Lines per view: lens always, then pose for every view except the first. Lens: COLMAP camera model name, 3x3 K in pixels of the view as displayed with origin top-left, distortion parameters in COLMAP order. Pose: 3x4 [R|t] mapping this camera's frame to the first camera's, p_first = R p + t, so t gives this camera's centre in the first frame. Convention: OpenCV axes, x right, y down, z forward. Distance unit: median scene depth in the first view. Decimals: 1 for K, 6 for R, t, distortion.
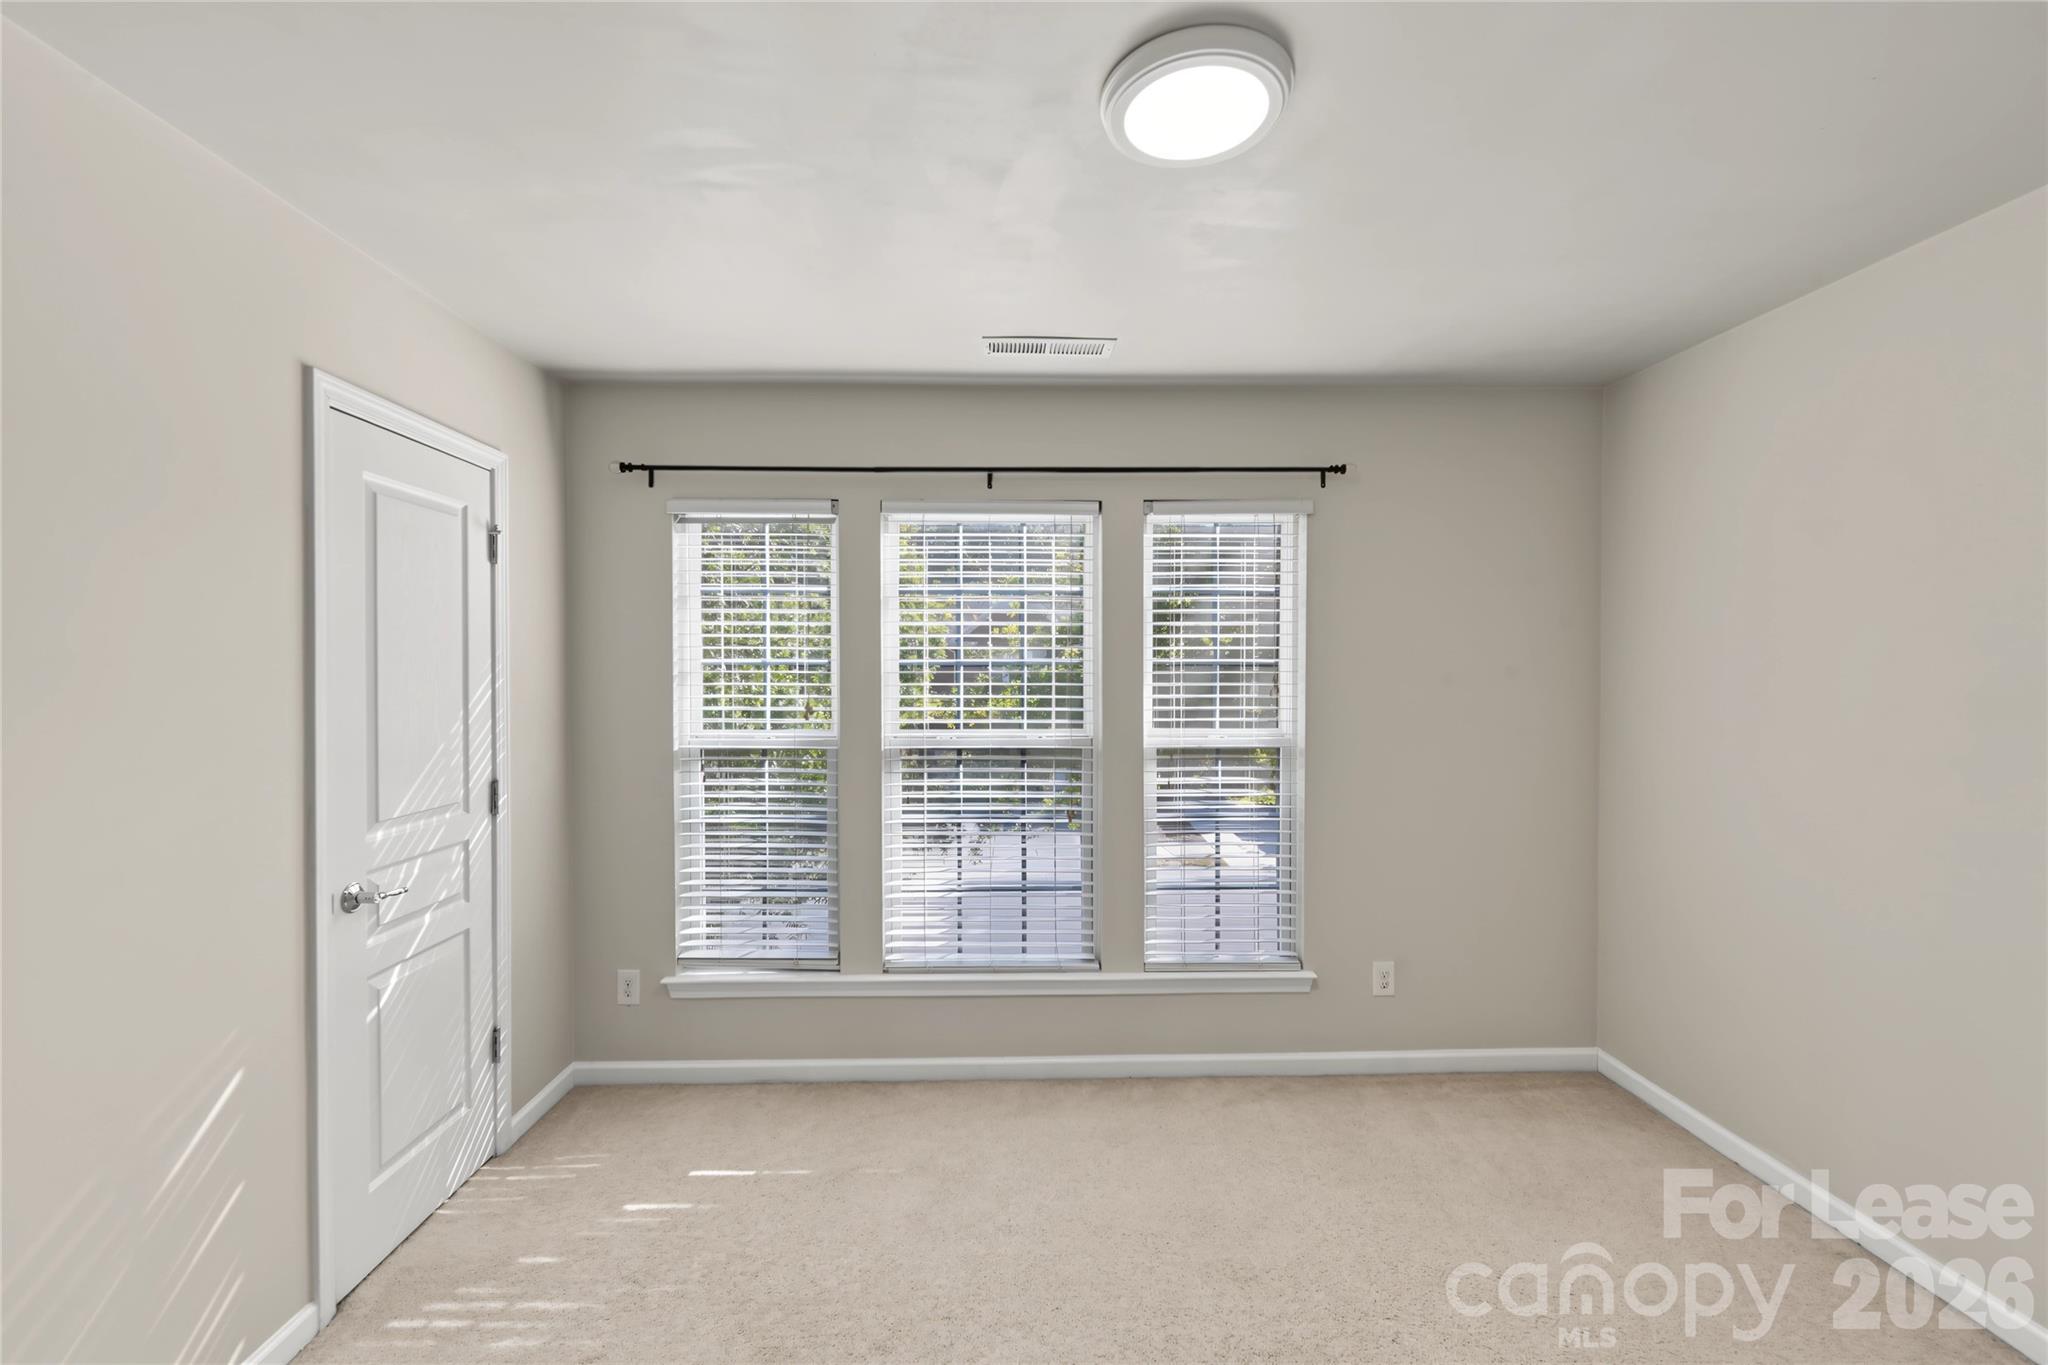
lens RADIAL K [[820.7, 0, 1023.8], [0, 820.7, 681.5], [0, 0, 1]] dist [0.004207, -0.000334]
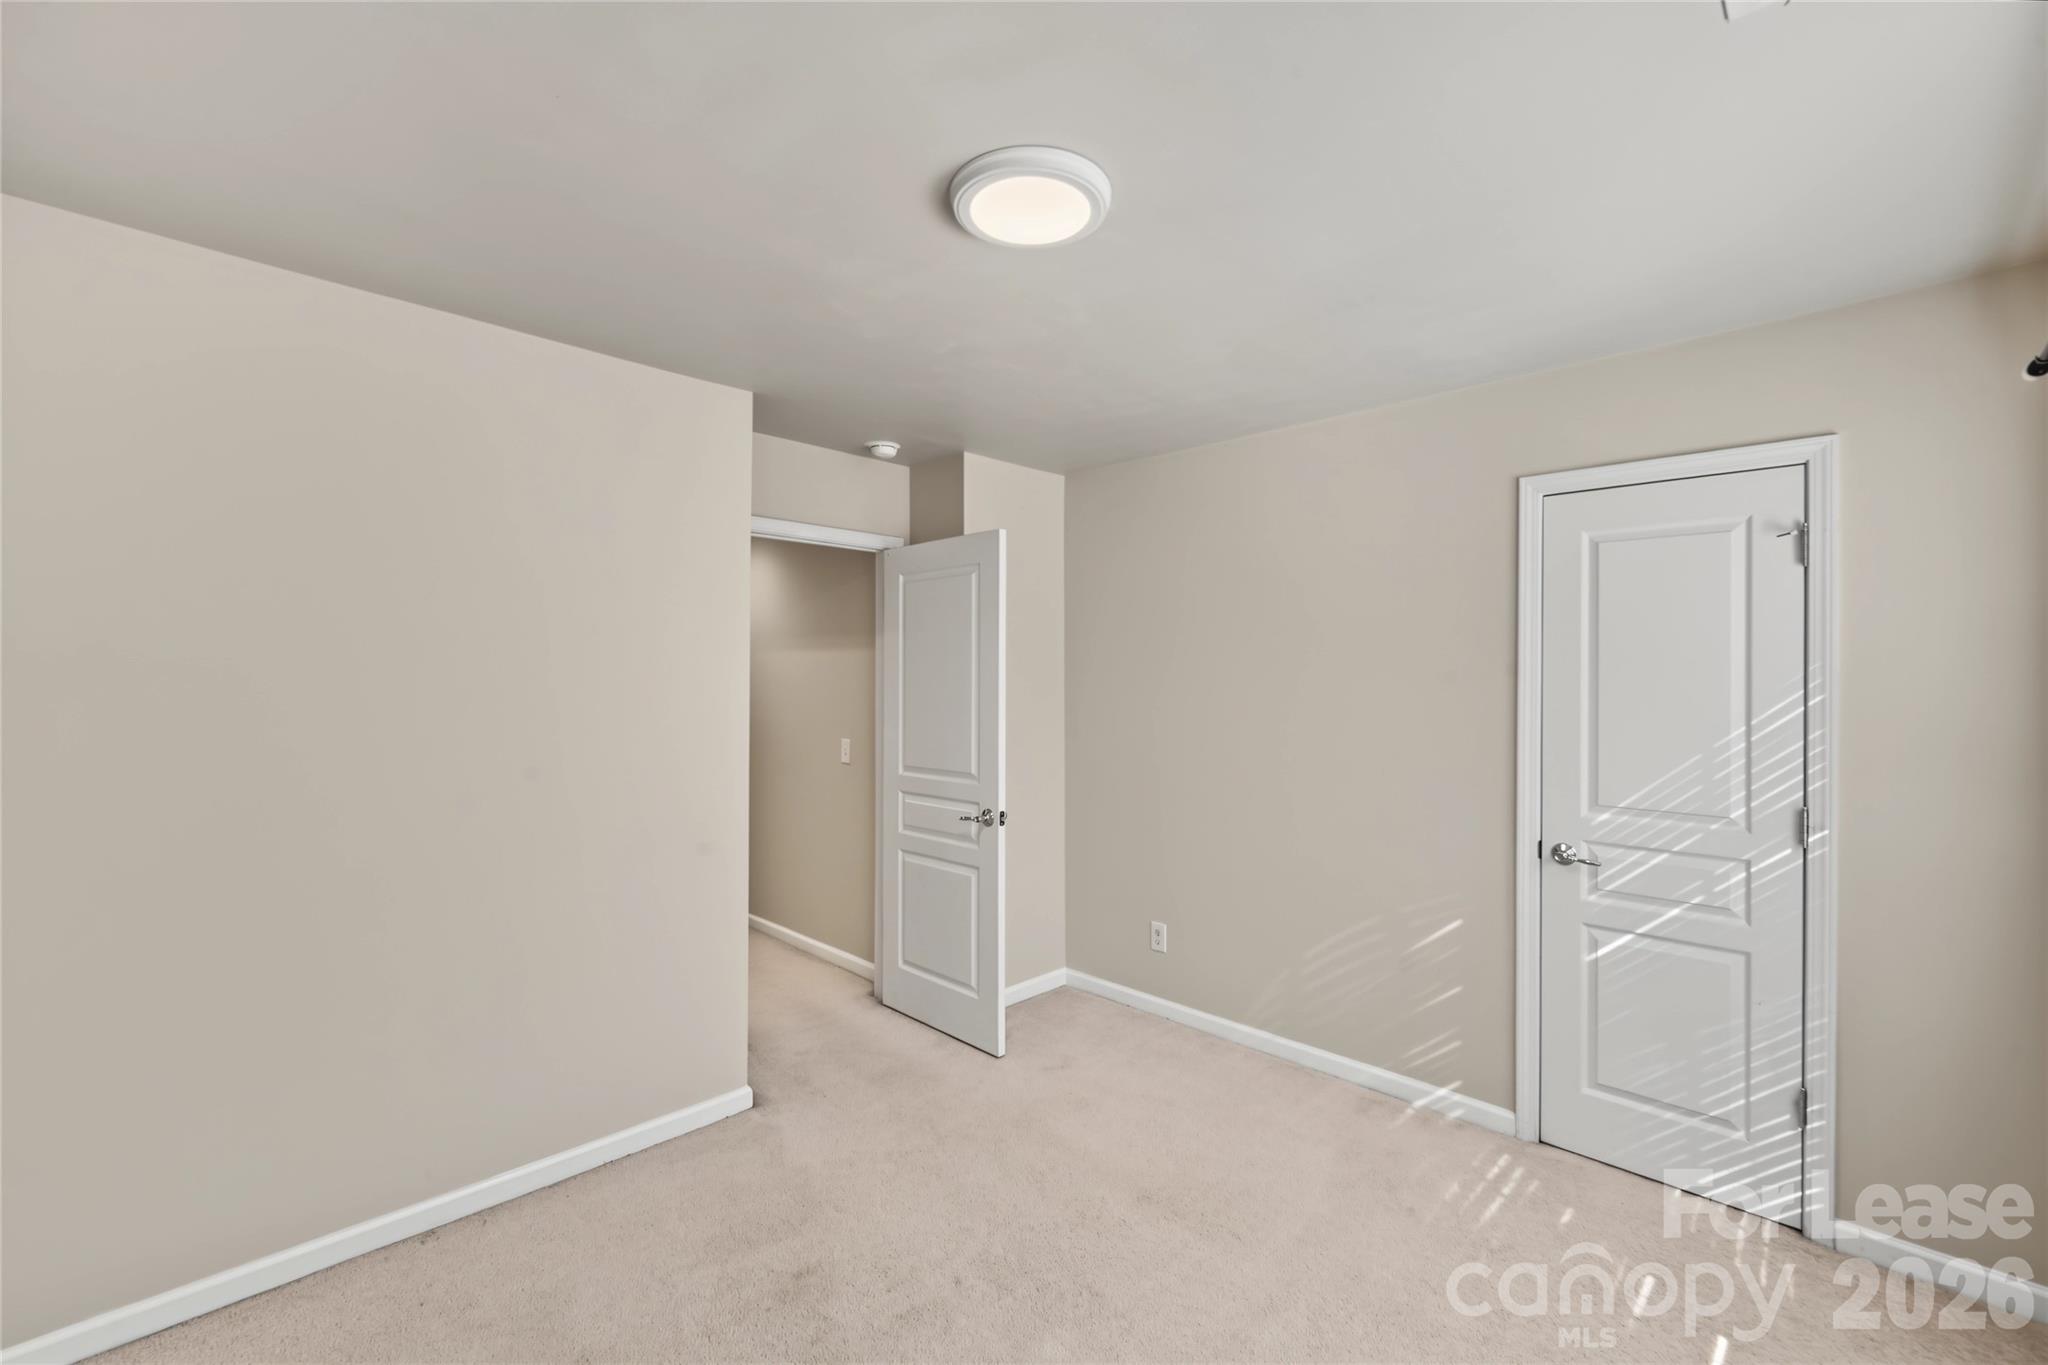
lens RADIAL K [[820.7, 0, 1028.4], [0, 820.7, 678.0], [0, 0, 1]] dist [0.004207, -0.000334]
pose [[-0.696045, -0.006240, -0.717971, 0.675268], [-0.016099, 0.999846, 0.006918, -0.016178], [0.717817, 0.016374, -0.696039, 1.178598]]
